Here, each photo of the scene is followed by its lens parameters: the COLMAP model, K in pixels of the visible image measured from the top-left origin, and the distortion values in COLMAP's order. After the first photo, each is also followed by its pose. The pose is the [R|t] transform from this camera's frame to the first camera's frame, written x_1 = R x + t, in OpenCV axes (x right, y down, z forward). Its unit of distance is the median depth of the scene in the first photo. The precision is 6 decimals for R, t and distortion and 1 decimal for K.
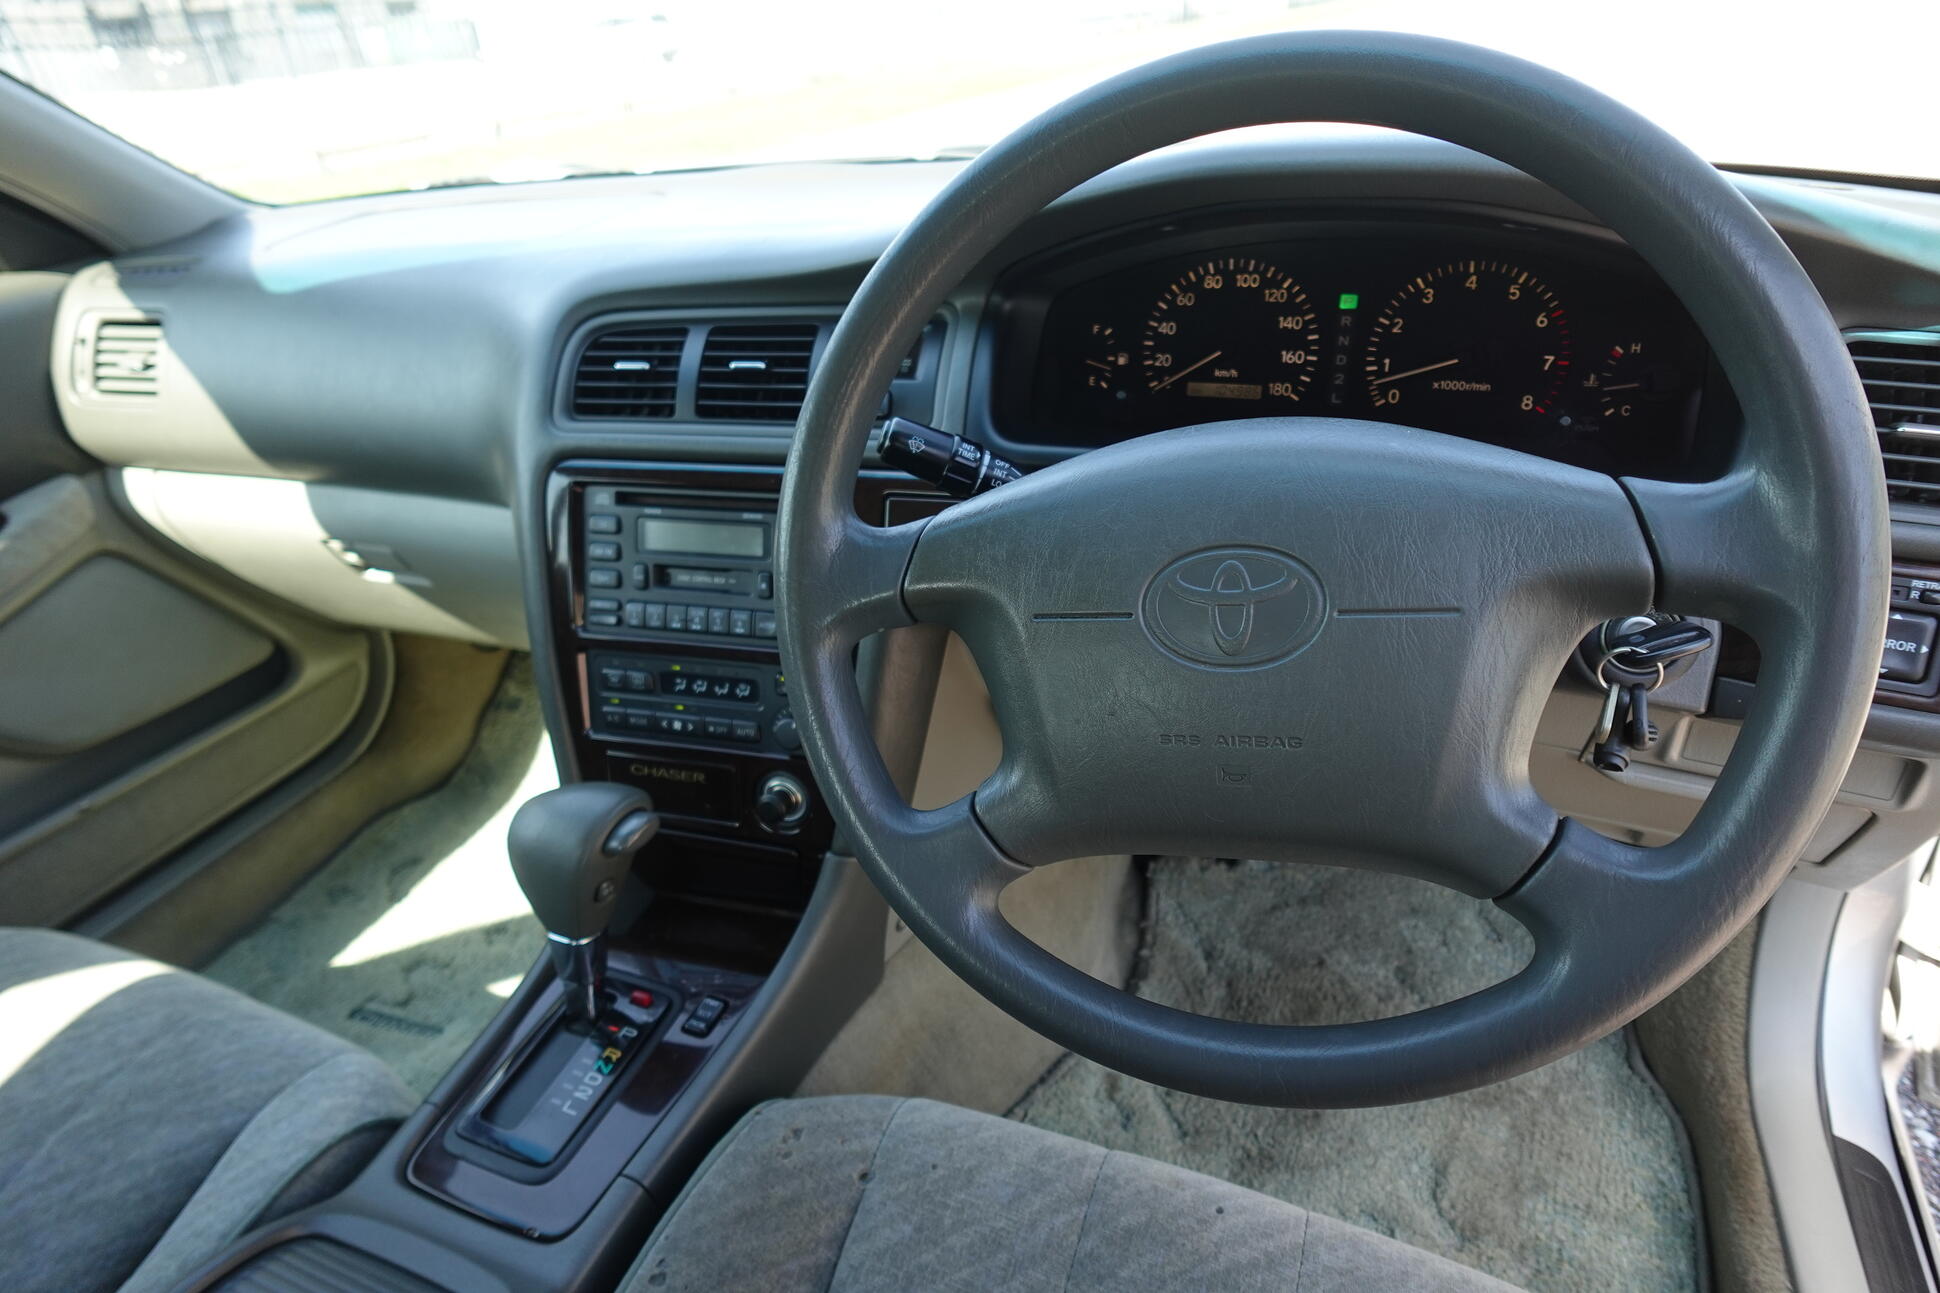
lens RADIAL K [[1107.7, 0, 970.0], [0, 1107.7, 646.5], [0, 0, 1]] dist [-0.002670, 0.000695]
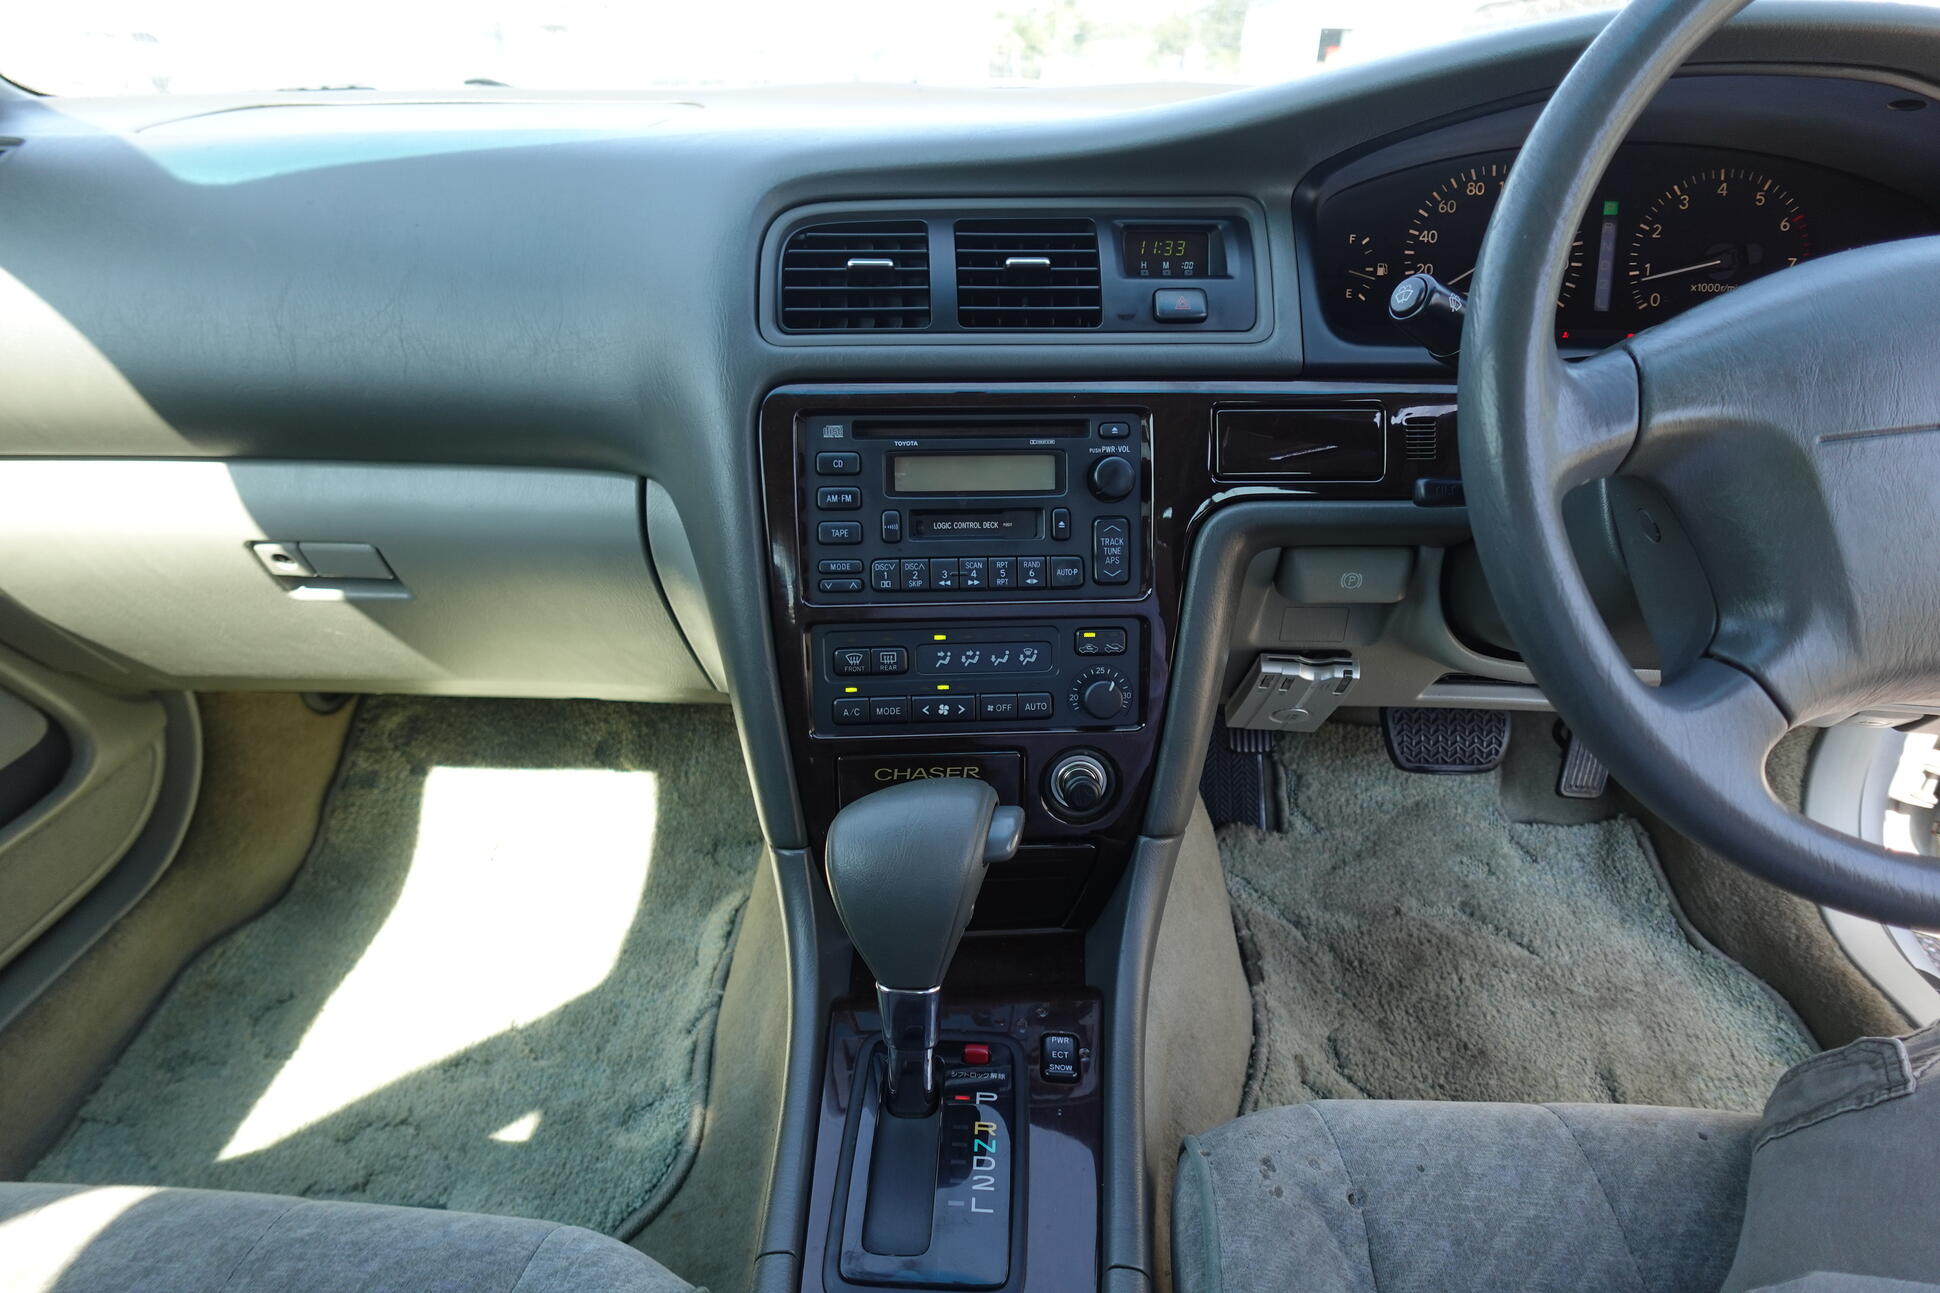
lens RADIAL K [[1107.7, 0, 970.0], [0, 1107.7, 646.5], [0, 0, 1]] dist [-0.002670, 0.000695]
pose [[0.936471, -0.086855, 0.339821, -0.466257], [0.104615, 0.993922, -0.034259, 0.049780], [-0.334780, 0.067633, 0.939866, 0.209872]]
